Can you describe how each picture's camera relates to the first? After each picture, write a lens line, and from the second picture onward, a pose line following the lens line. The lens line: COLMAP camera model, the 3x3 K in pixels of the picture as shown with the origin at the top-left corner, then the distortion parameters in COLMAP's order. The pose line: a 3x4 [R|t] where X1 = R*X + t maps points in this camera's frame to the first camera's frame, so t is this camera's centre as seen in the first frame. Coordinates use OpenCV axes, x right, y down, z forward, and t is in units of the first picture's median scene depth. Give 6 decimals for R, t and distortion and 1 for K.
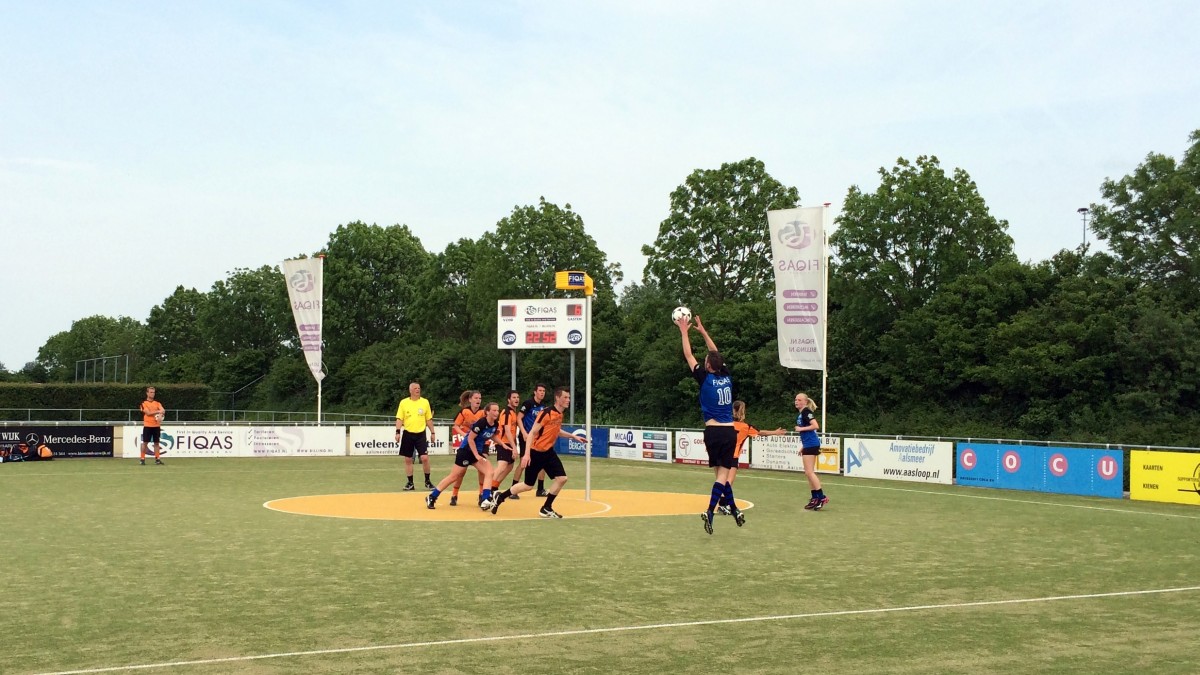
lens RADIAL K [[1463.0, 0, 473.4], [0, 1463.0, 380.1], [0, 0, 1]] dist [0.034734, 0.016704]
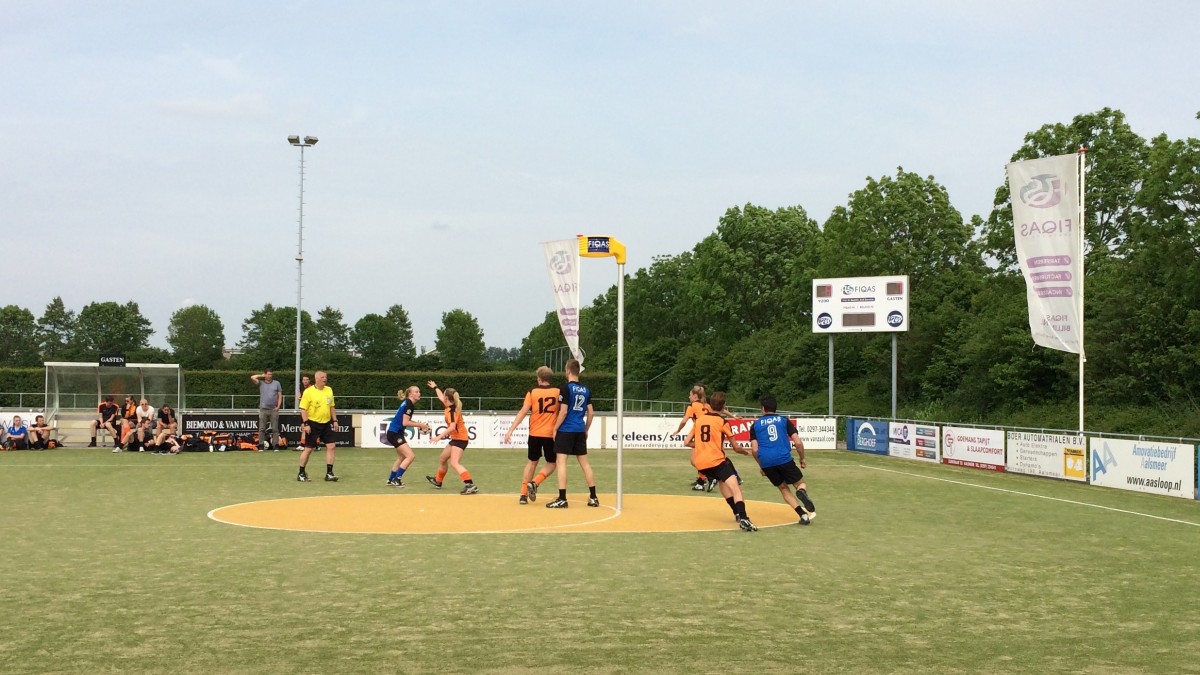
lens RADIAL K [[1435.5, 0, 623.0], [0, 1435.5, 338.3], [0, 0, 1]] dist [0.064244, -0.035665]
pose [[0.954834, -0.008496, -0.297019, 0.204388], [0.002013, 0.999753, -0.022126, 0.001828], [0.297134, 0.020529, 0.954615, 0.137270]]
